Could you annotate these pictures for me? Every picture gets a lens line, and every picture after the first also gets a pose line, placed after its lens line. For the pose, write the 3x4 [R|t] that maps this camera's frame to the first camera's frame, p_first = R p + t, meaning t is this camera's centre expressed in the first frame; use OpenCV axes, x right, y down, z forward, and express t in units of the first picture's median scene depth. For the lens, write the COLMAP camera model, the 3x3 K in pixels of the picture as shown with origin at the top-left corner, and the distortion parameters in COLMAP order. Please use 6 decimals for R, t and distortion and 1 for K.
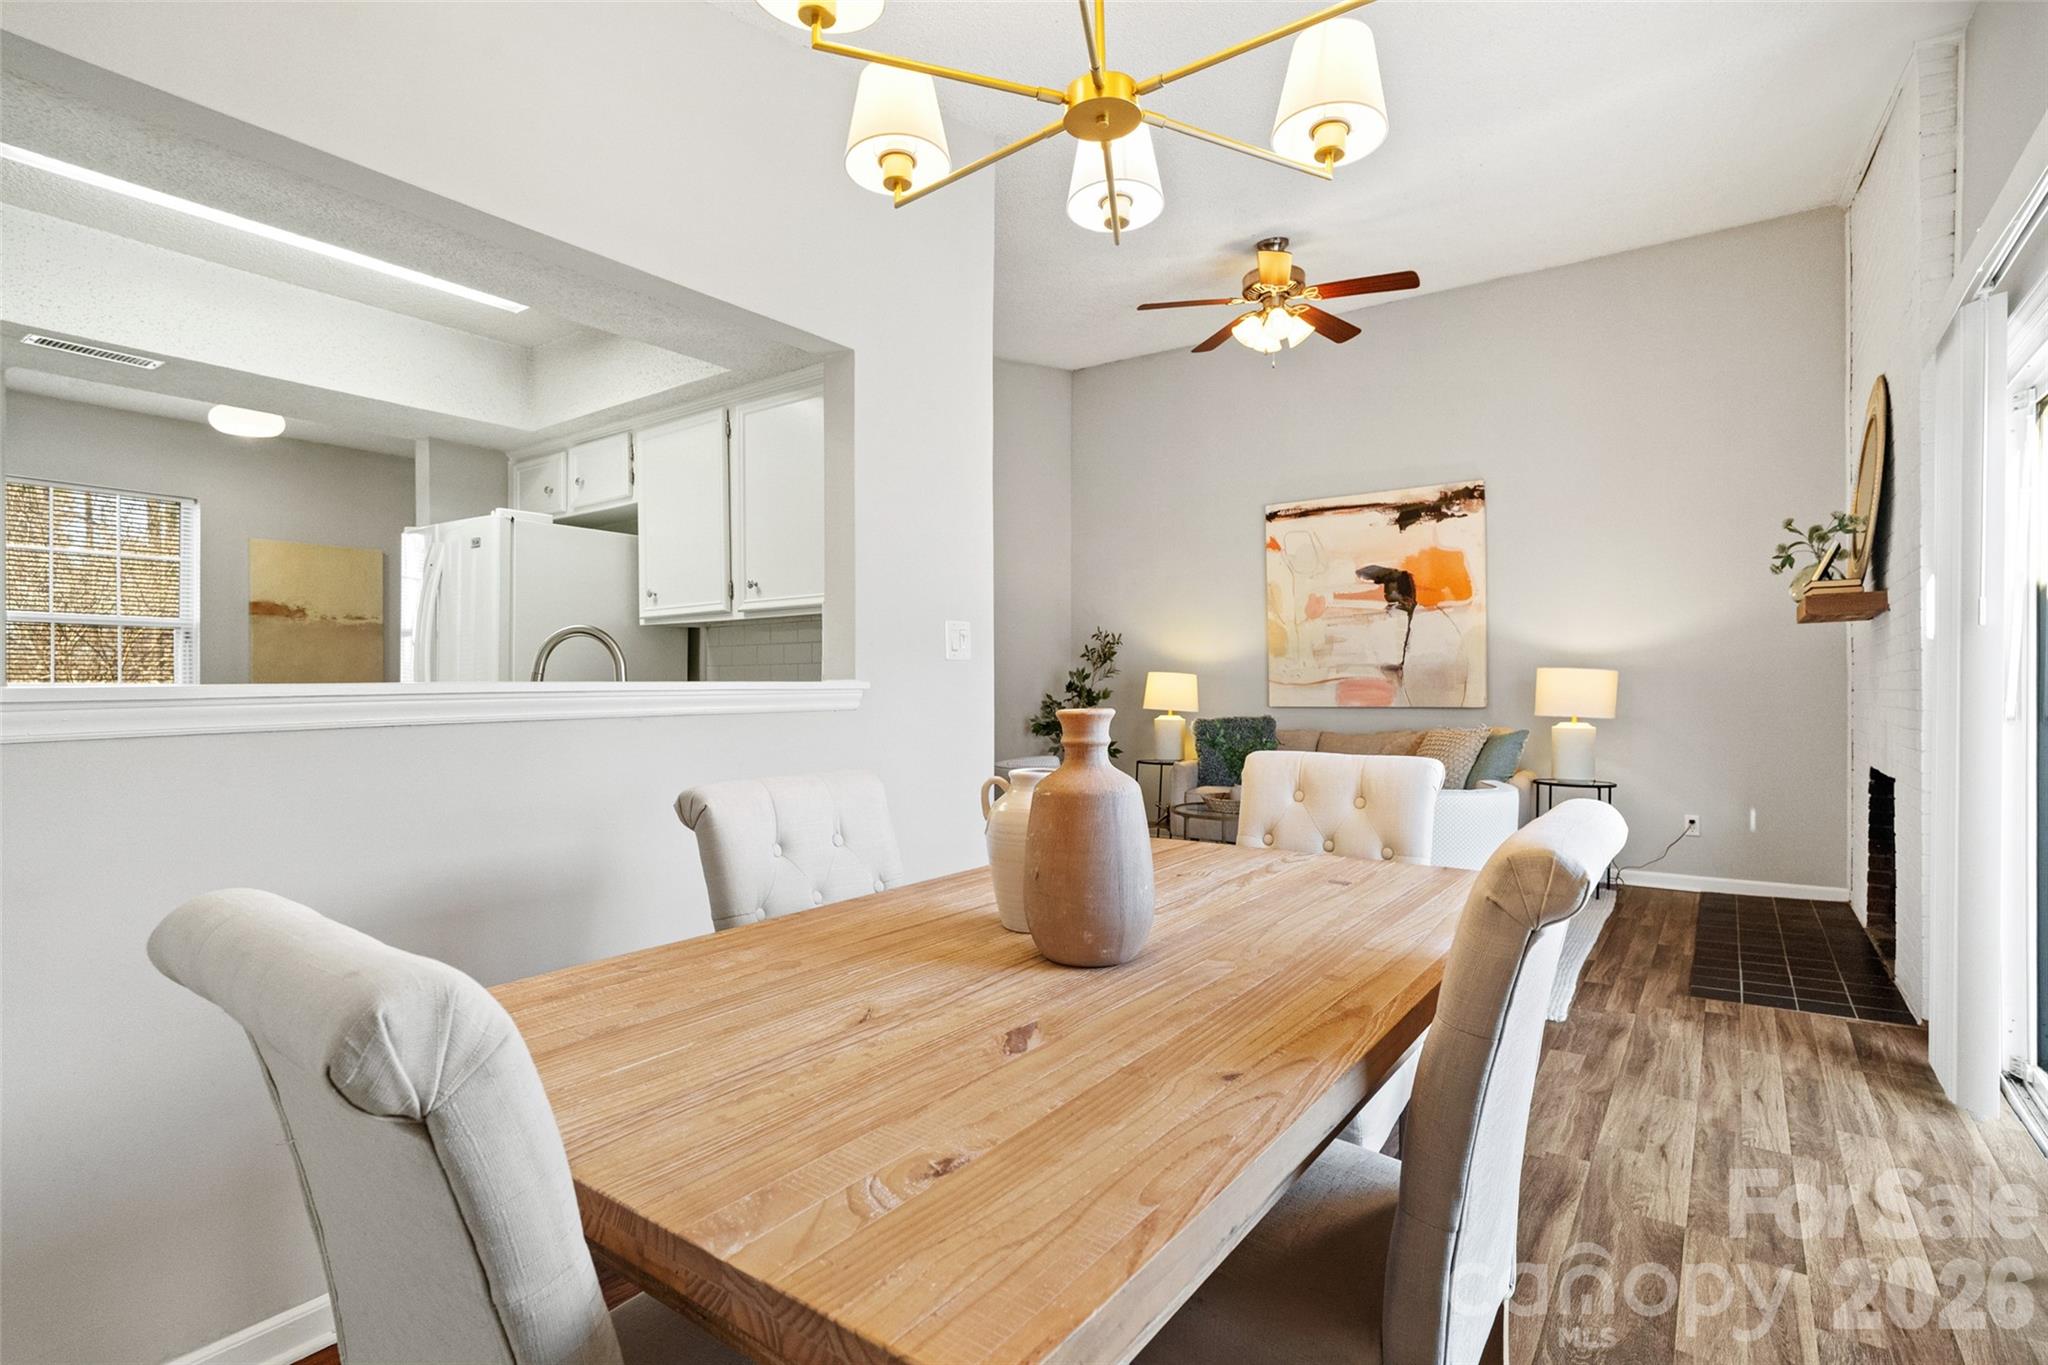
lens RADIAL K [[995.5, 0, 1013.8], [0, 995.5, 695.9], [0, 0, 1]] dist [0.000799, -0.000521]
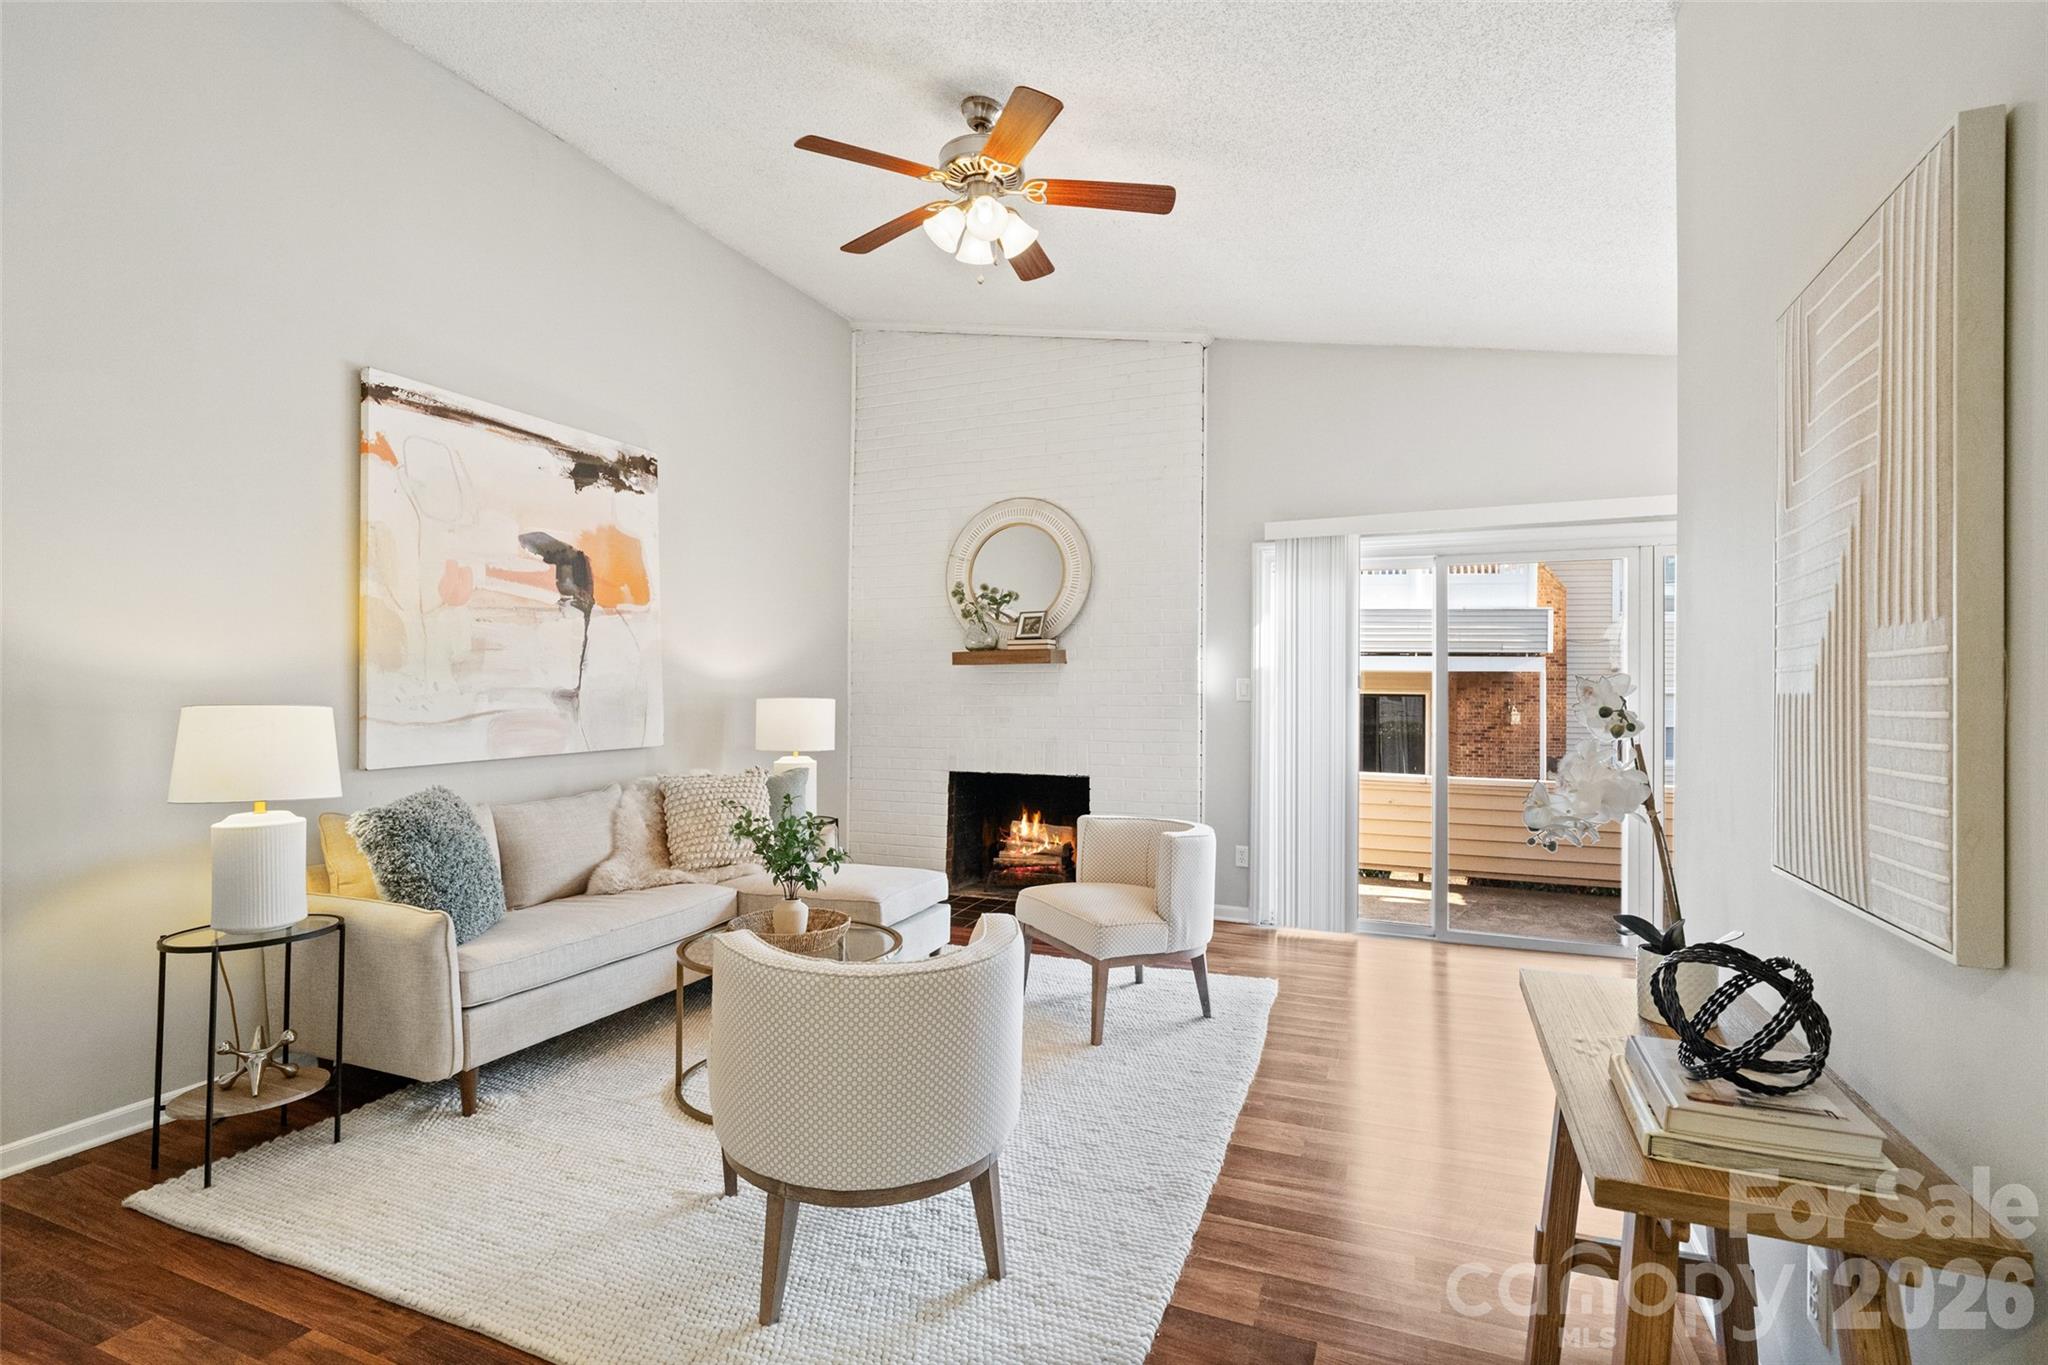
lens RADIAL K [[995.5, 0, 1035.5], [0, 995.5, 672.2], [0, 0, 1]] dist [0.000799, -0.000521]
pose [[-0.249048, 0.018220, 0.968320, -0.327272], [0.007610, 0.999829, -0.016855, -0.029154], [-0.968461, 0.003171, -0.249144, 0.850611]]
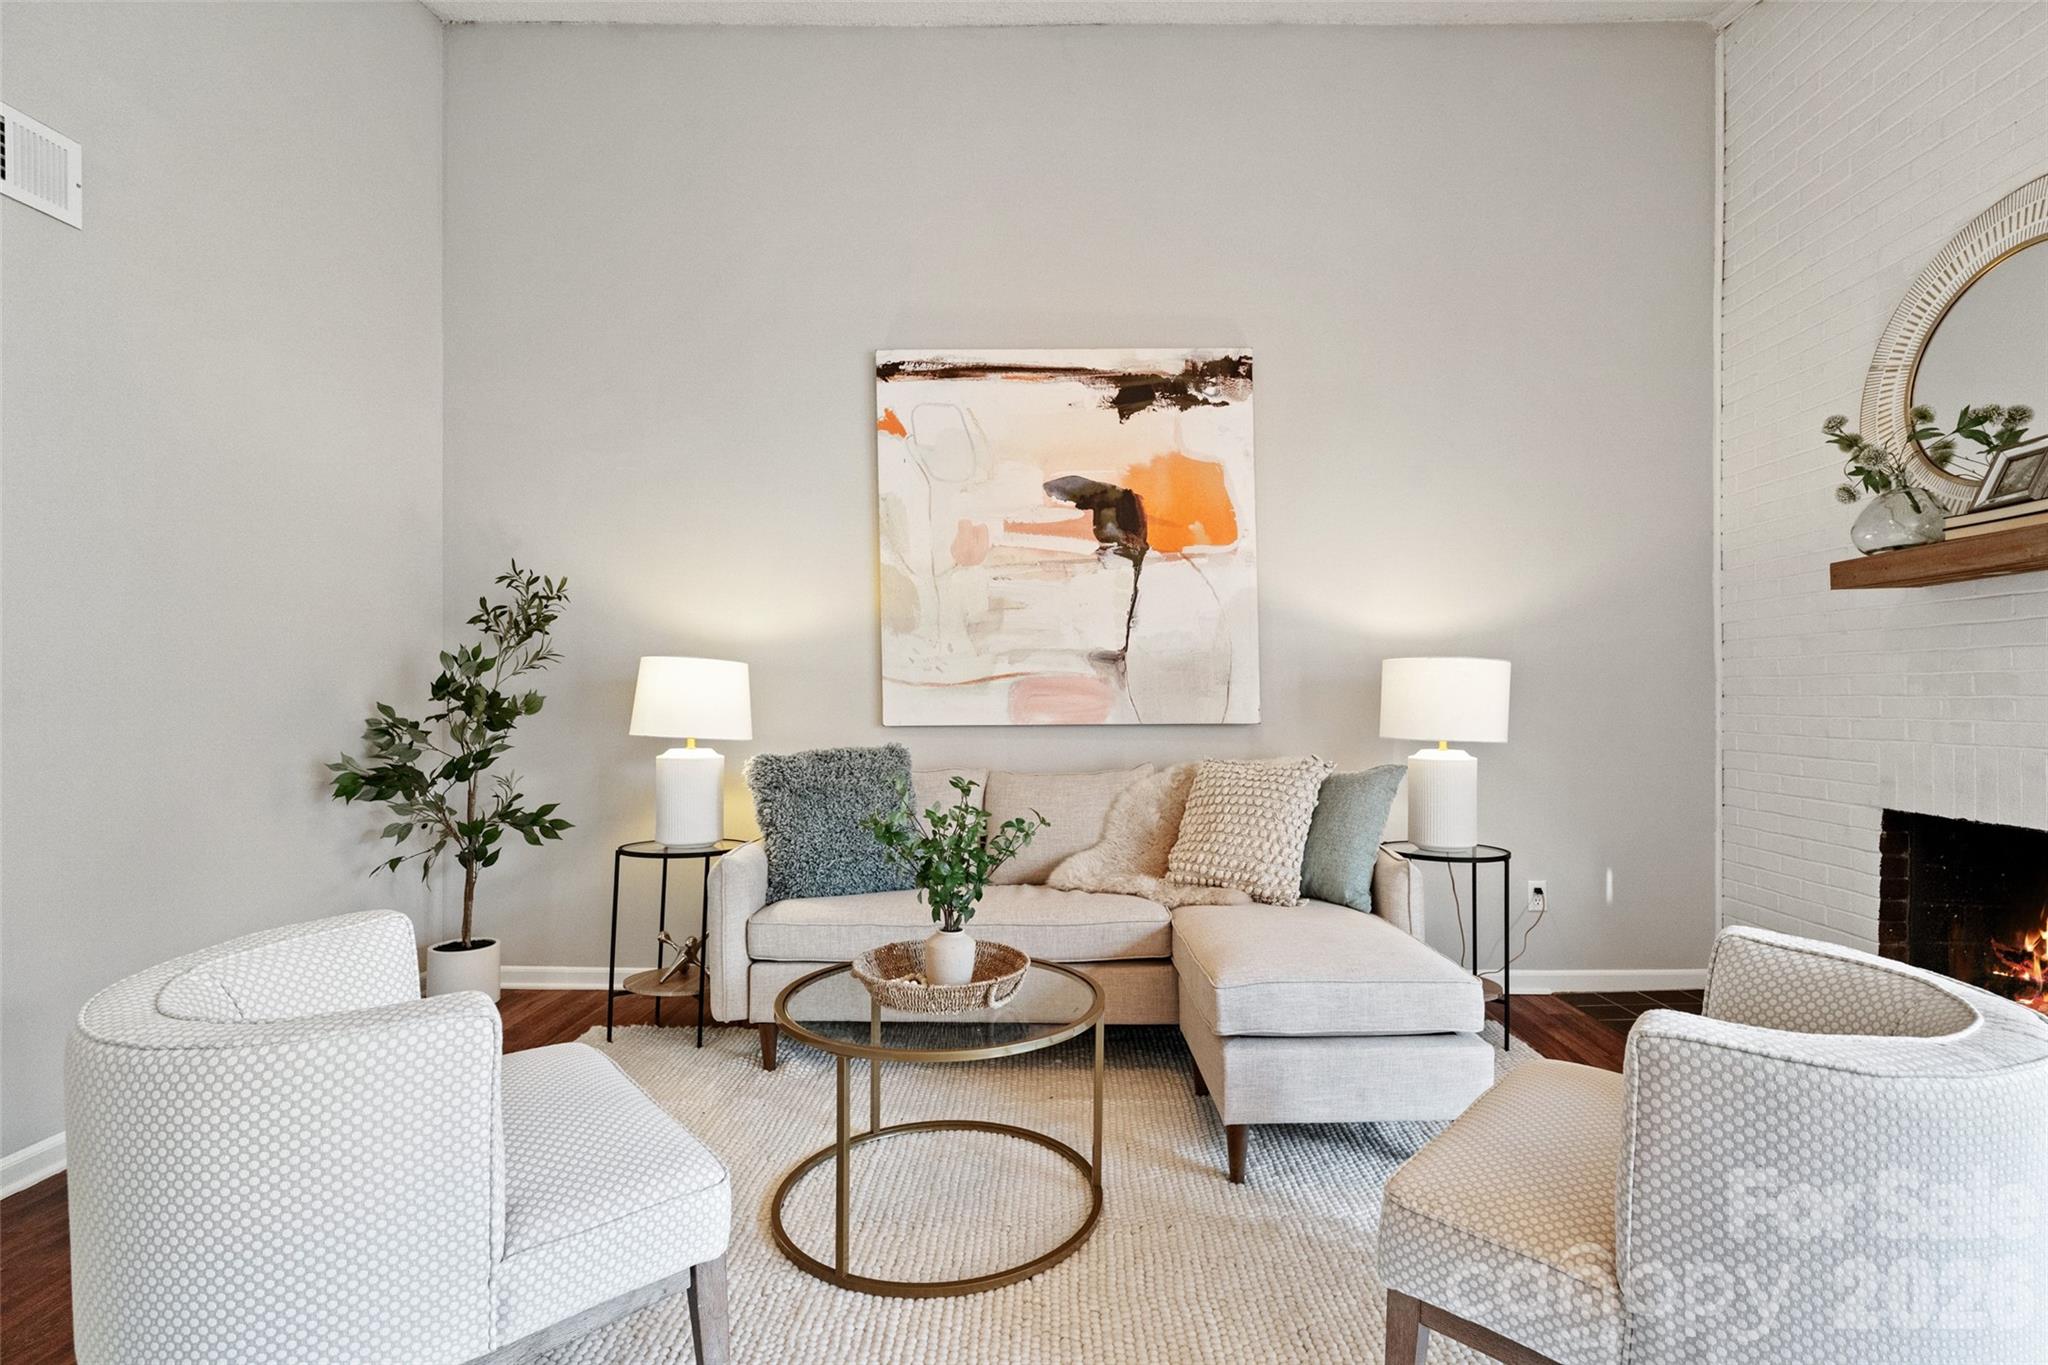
lens RADIAL K [[995.5, 0, 1046.8], [0, 995.5, 685.1], [0, 0, 1]] dist [0.000799, -0.000521]
pose [[0.810566, 0.008557, 0.585584, 0.016917], [0.001792, 0.999852, -0.017091, -0.002270], [-0.585644, 0.014903, 0.810431, 0.548735]]
